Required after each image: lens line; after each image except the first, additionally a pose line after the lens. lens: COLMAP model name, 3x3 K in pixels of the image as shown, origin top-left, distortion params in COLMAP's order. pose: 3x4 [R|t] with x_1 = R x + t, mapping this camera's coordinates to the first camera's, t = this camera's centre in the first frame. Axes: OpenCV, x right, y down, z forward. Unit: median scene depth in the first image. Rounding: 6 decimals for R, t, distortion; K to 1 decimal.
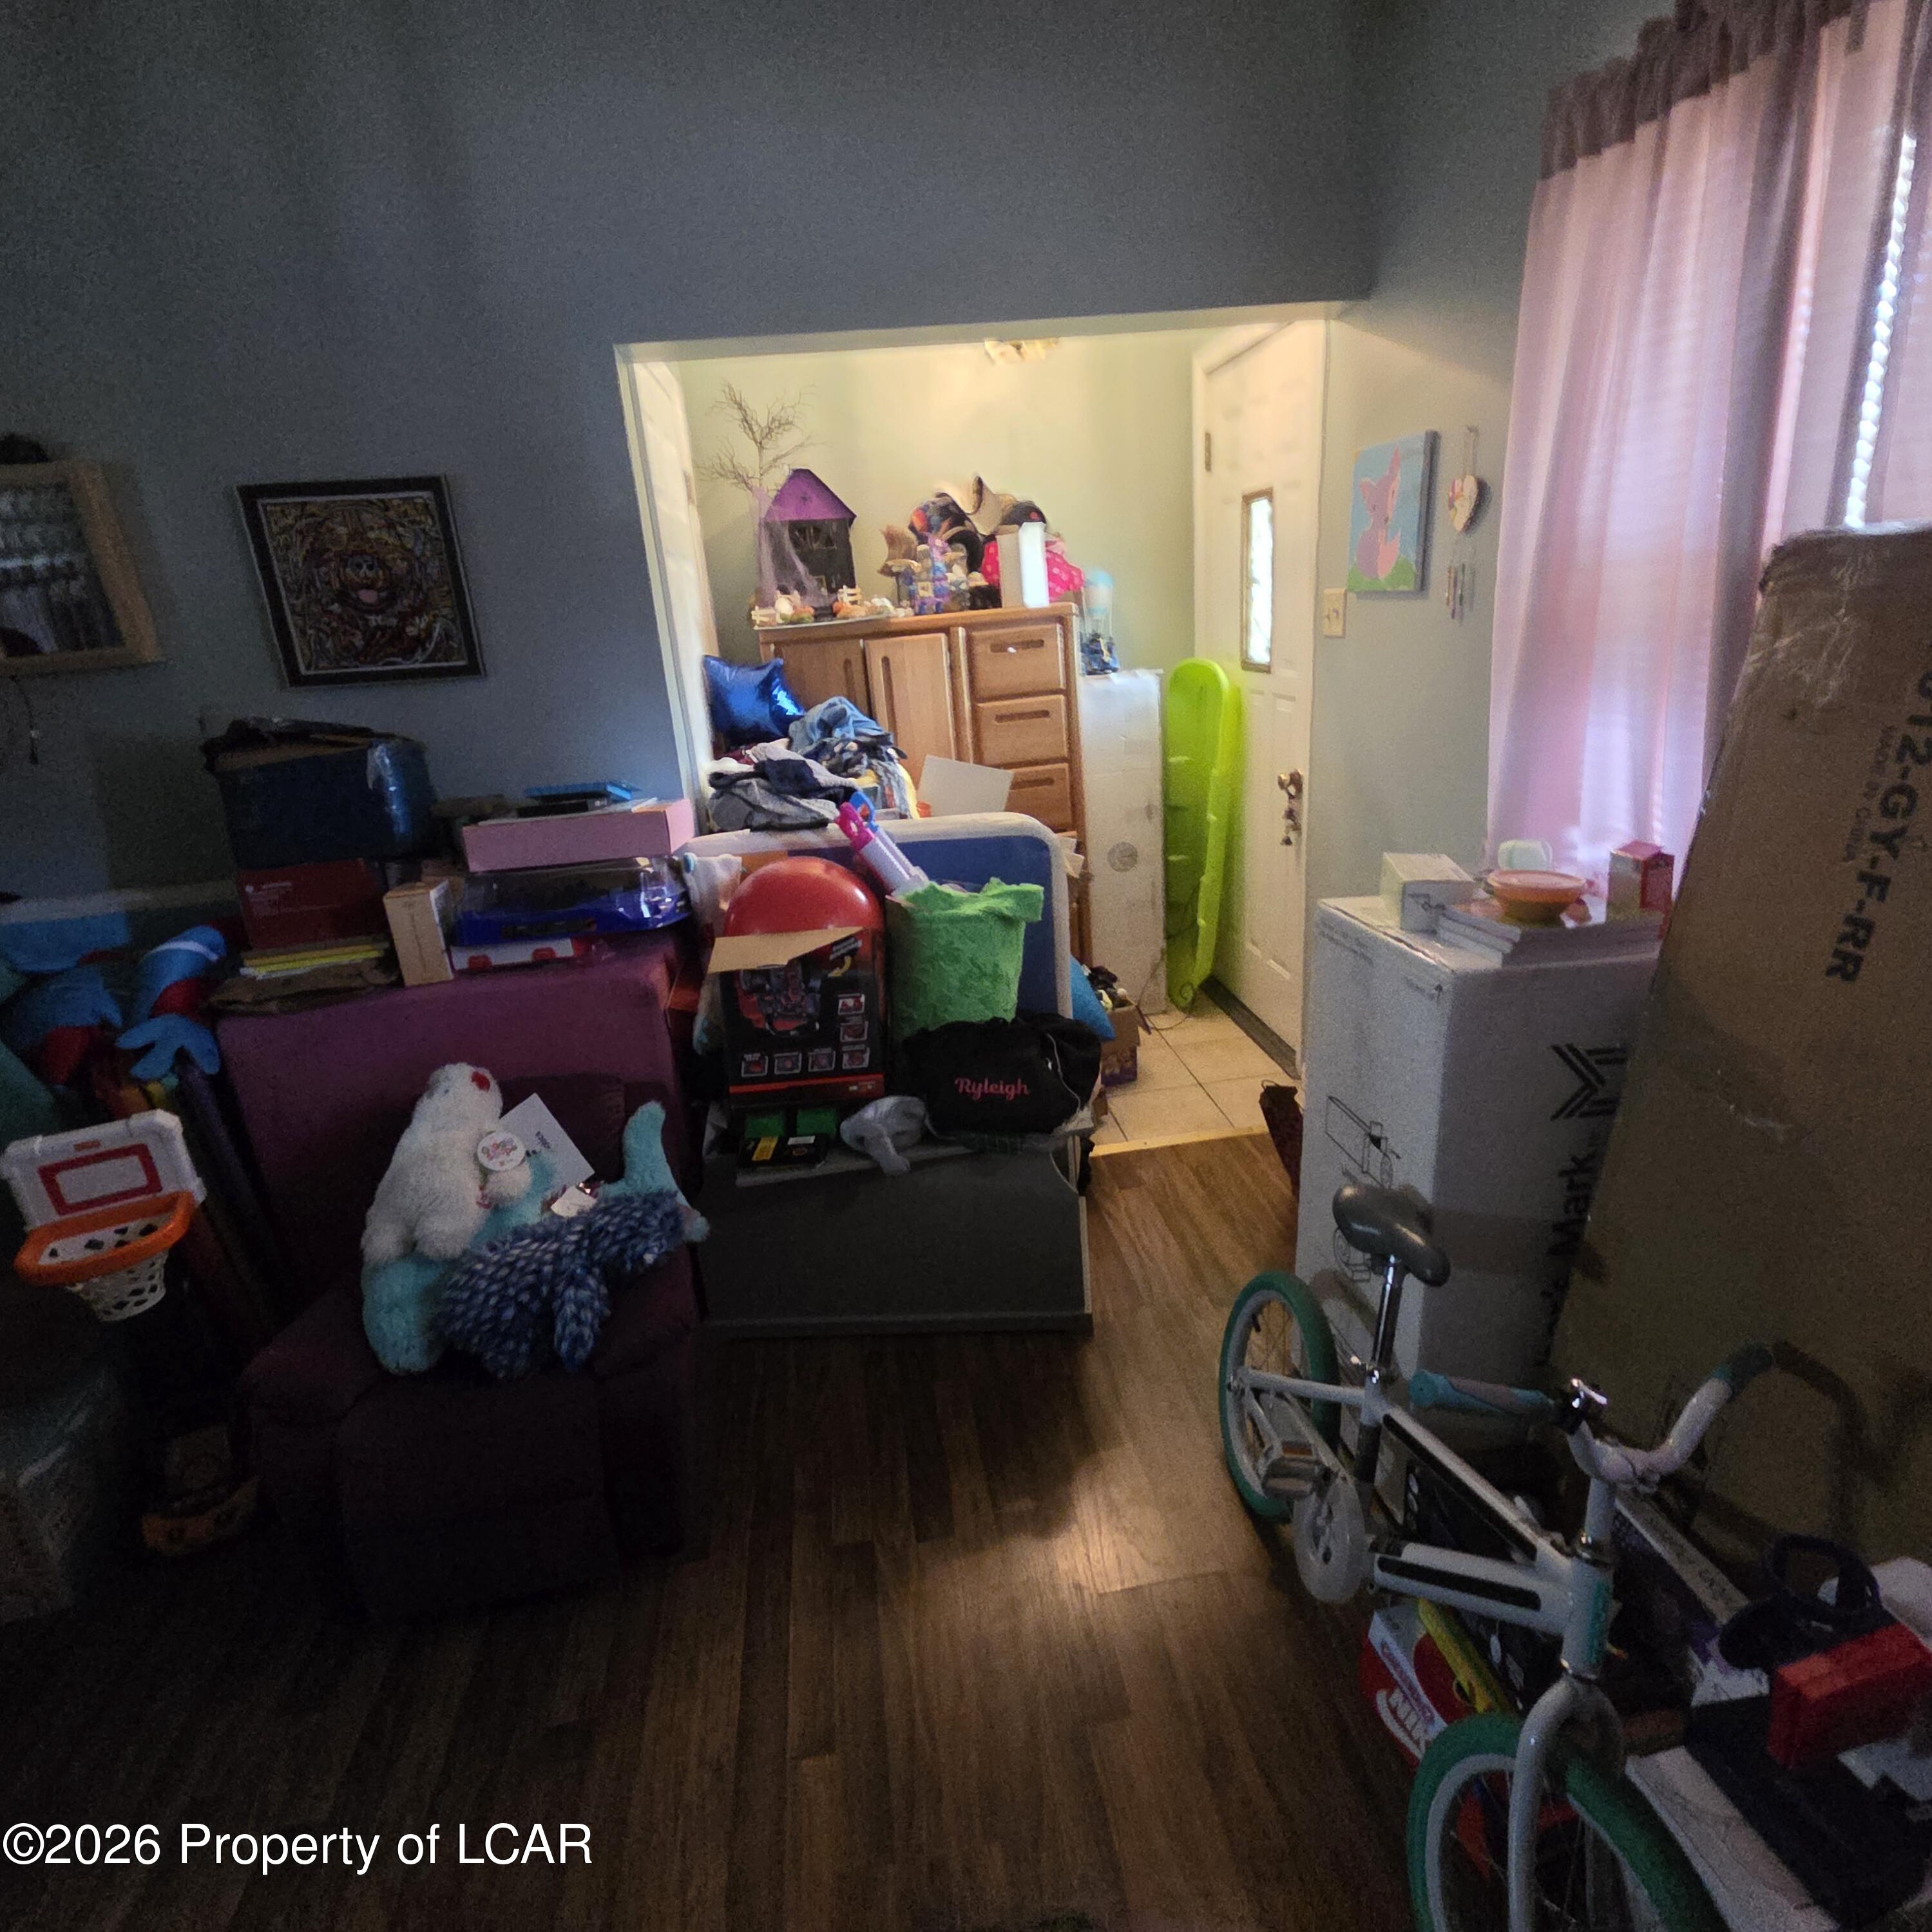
lens RADIAL K [[1055.2, 0, 967.9], [0, 1055.2, 970.5], [0, 0, 1]] dist [0.005629, -0.000388]
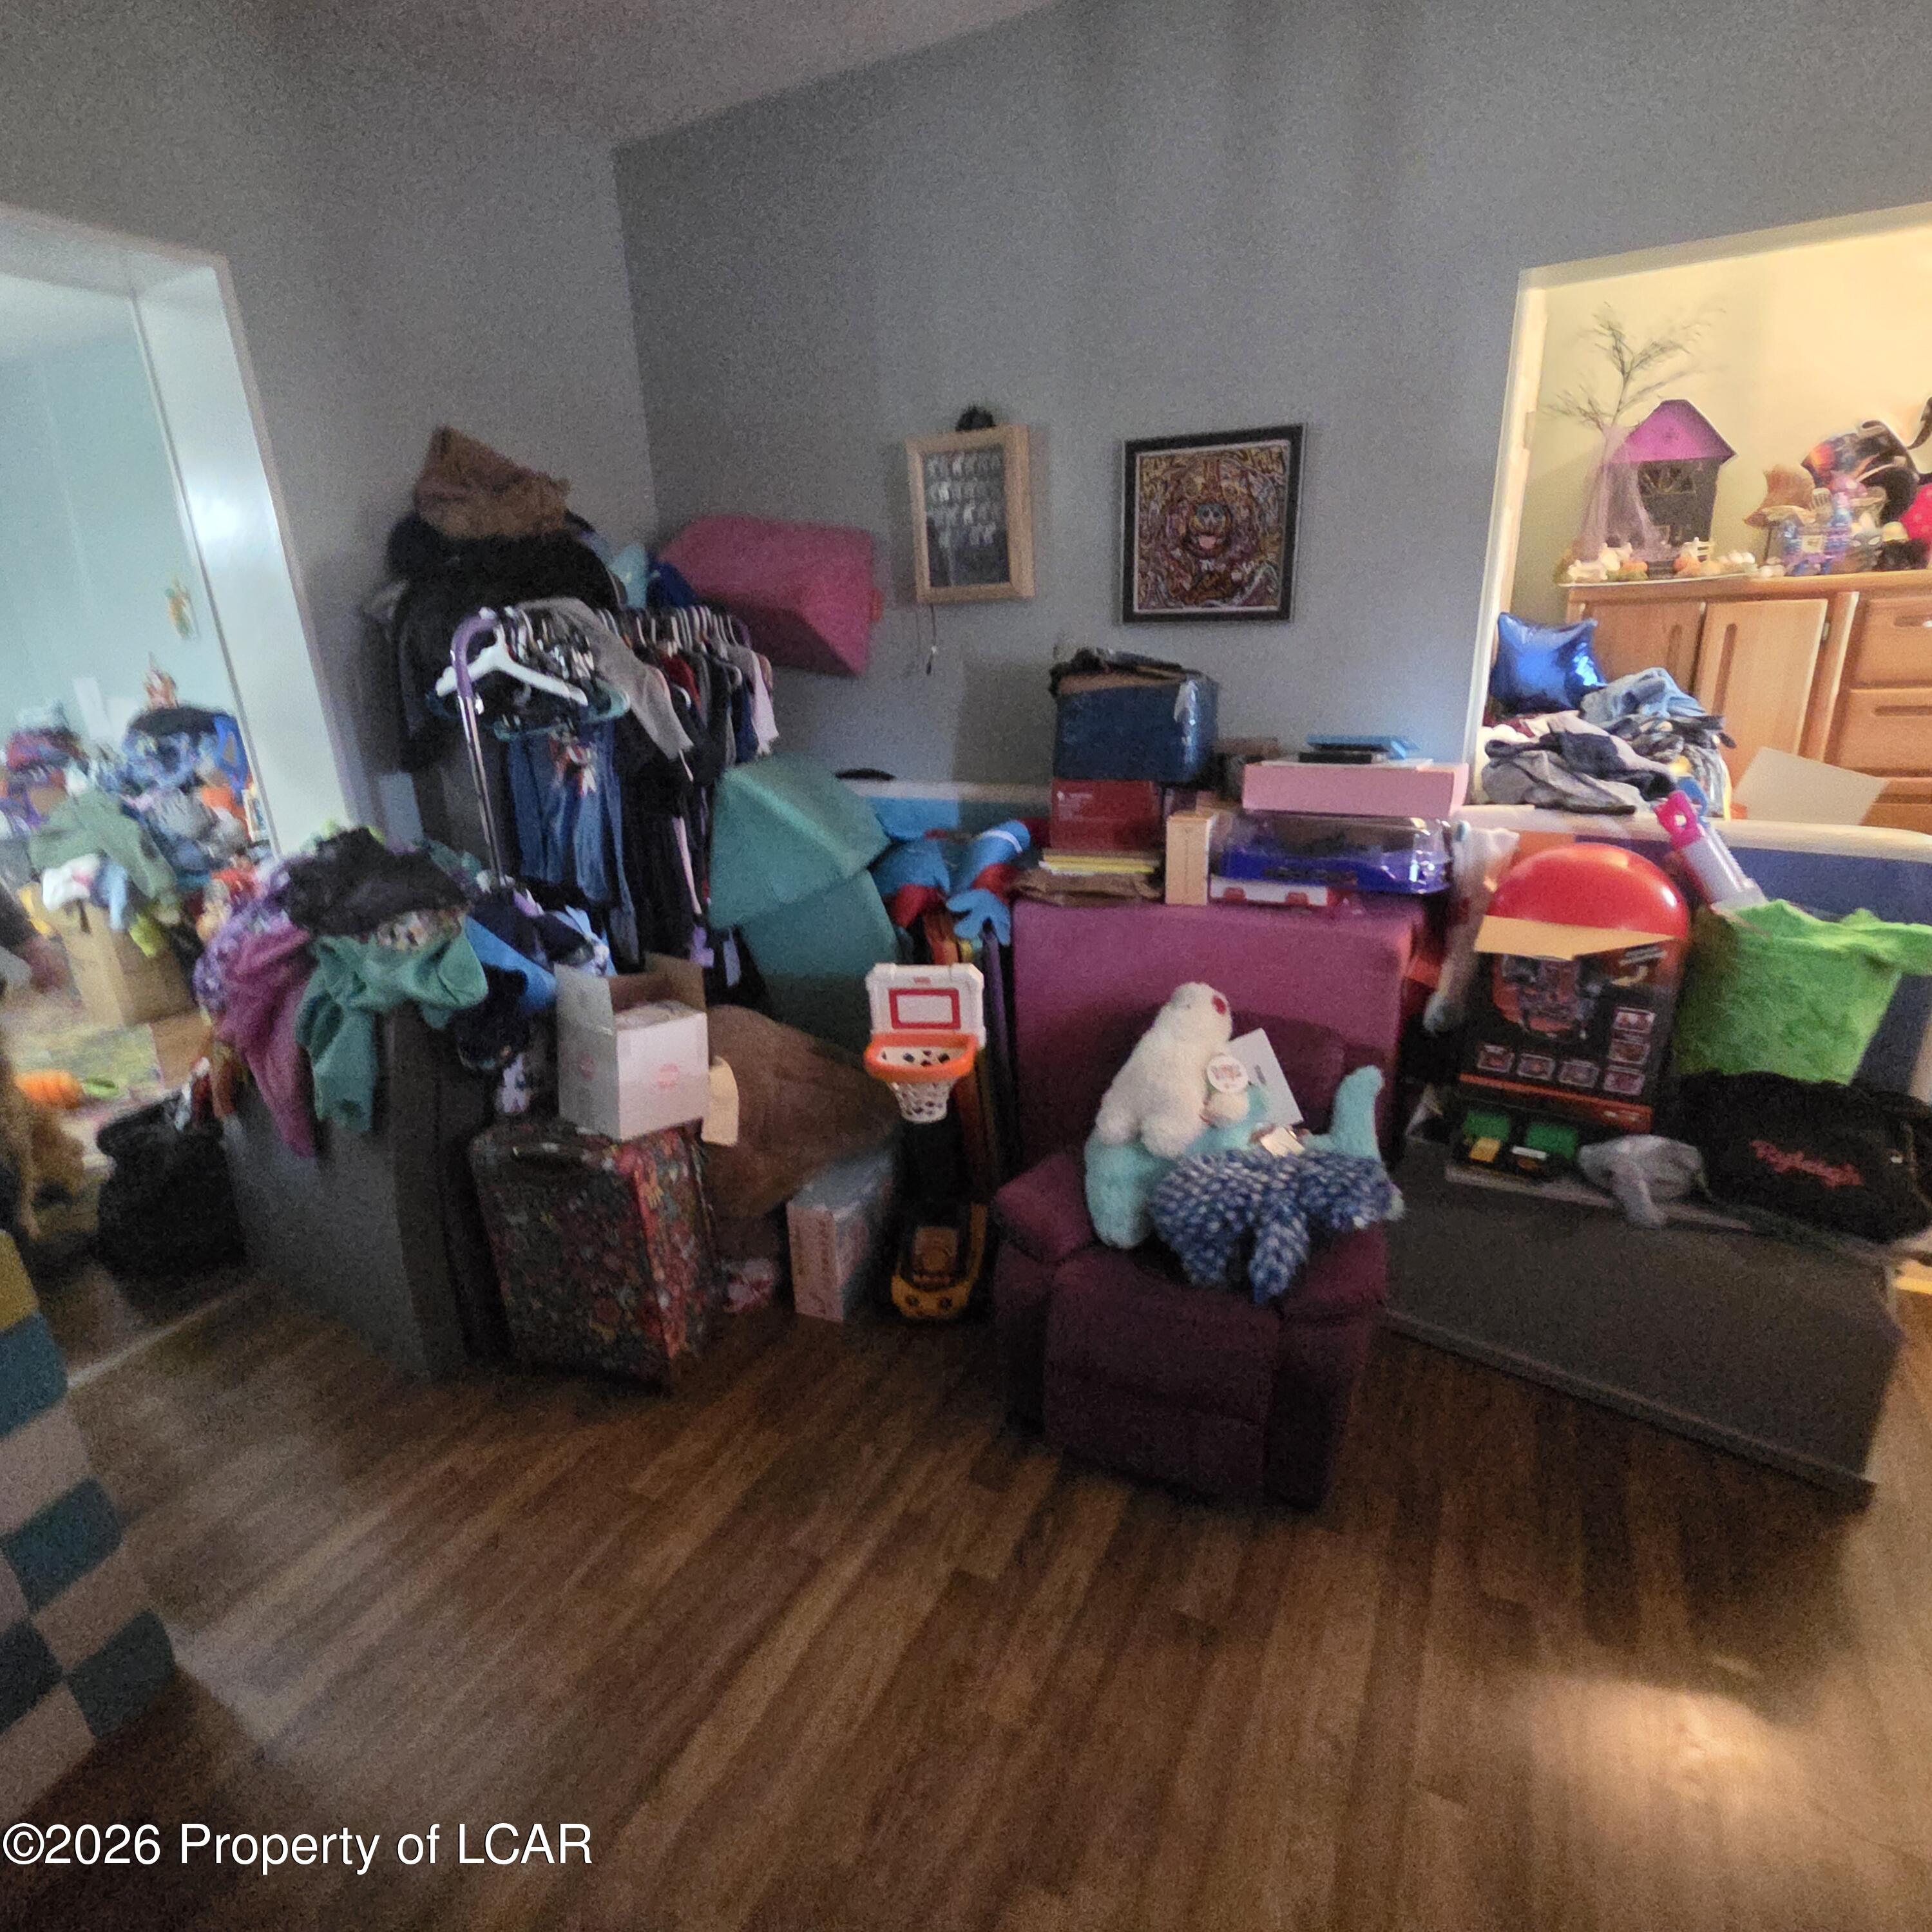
lens RADIAL K [[1055.2, 0, 975.0], [0, 1055.2, 964.5], [0, 0, 1]] dist [0.005629, -0.000388]
pose [[0.825697, 0.219563, -0.519632, -0.113111], [-0.204613, 0.974984, 0.086835, 0.021825], [0.525698, 0.034625, 0.849966, -0.025349]]
